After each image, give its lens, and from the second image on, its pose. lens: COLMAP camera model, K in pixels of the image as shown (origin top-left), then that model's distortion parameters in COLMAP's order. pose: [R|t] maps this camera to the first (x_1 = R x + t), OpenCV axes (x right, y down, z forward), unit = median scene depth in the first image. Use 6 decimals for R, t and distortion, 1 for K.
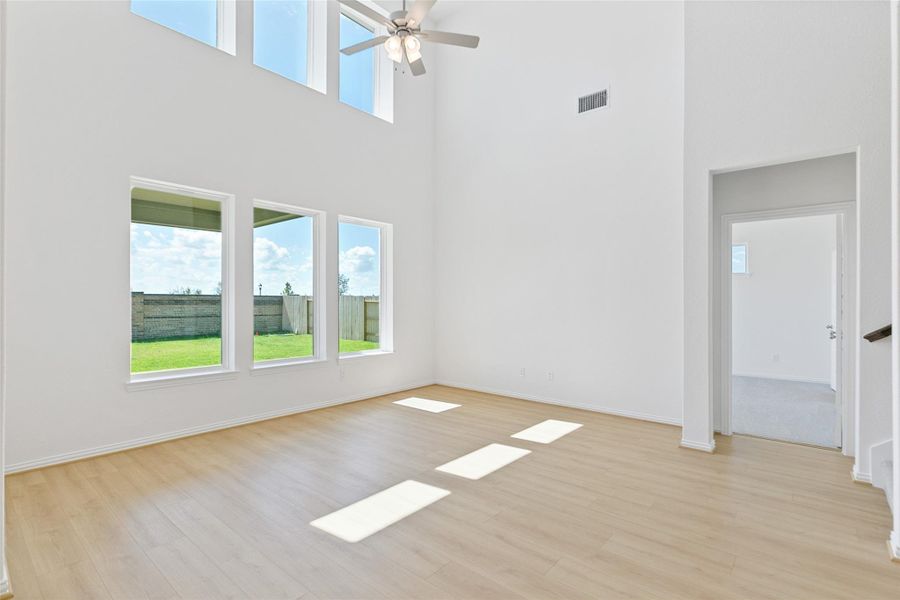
lens RADIAL K [[439.7, 0, 447.9], [0, 439.7, 295.8], [0, 0, 1]] dist [-0.020226, 0.001842]
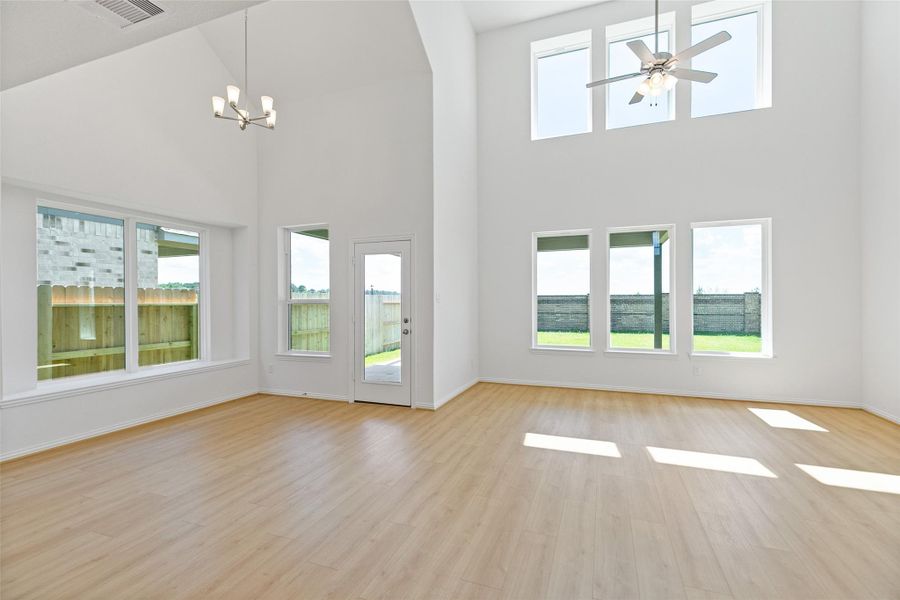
lens RADIAL K [[411.7, 0, 438.9], [0, 411.7, 295.5], [0, 0, 1]] dist [0.004683, 0.000670]
pose [[0.336116, -0.009090, -0.941777, 0.445633], [0.011382, 0.999920, -0.005589, -0.004266], [0.941752, -0.008841, 0.336192, 0.057699]]
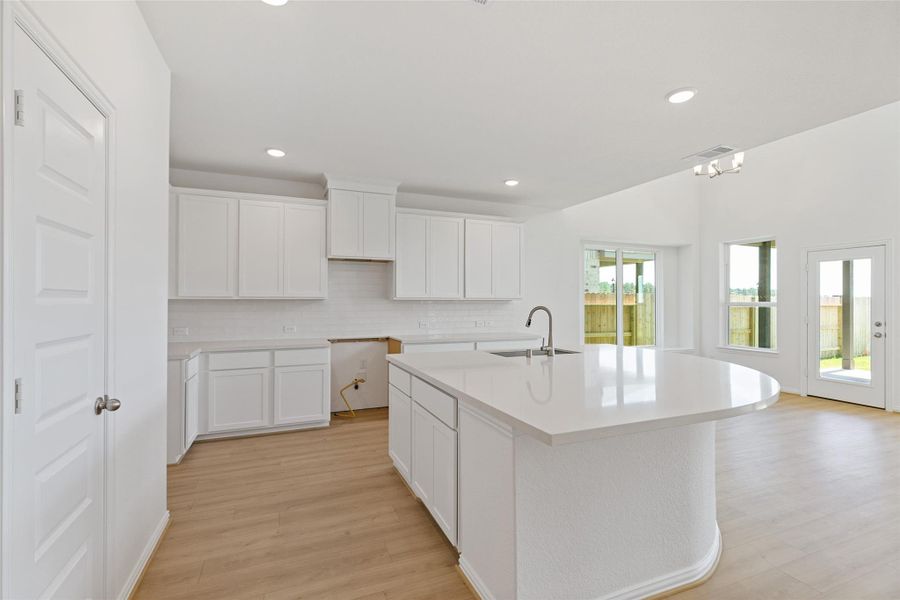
lens RADIAL K [[411.7, 0, 445.3], [0, 411.7, 299.6], [0, 0, 1]] dist [0.004683, 0.000670]
pose [[-0.440499, 0.001159, -0.897752, 0.812137], [0.007522, 0.999969, -0.002399, -0.014824], [0.897721, -0.007809, -0.440494, -0.157624]]
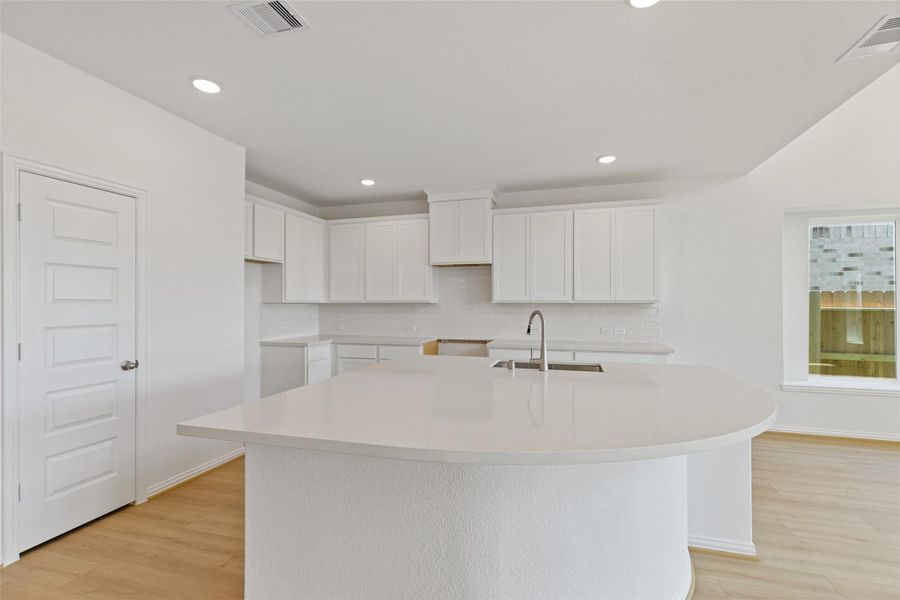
lens RADIAL K [[411.7, 0, 457.3], [0, 411.7, 305.8], [0, 0, 1]] dist [0.004683, 0.000670]
pose [[-0.904218, 0.006623, -0.427021, 0.535096], [0.006974, 0.999975, 0.000741, -0.012674], [0.427015, -0.002308, -0.904242, 0.095759]]
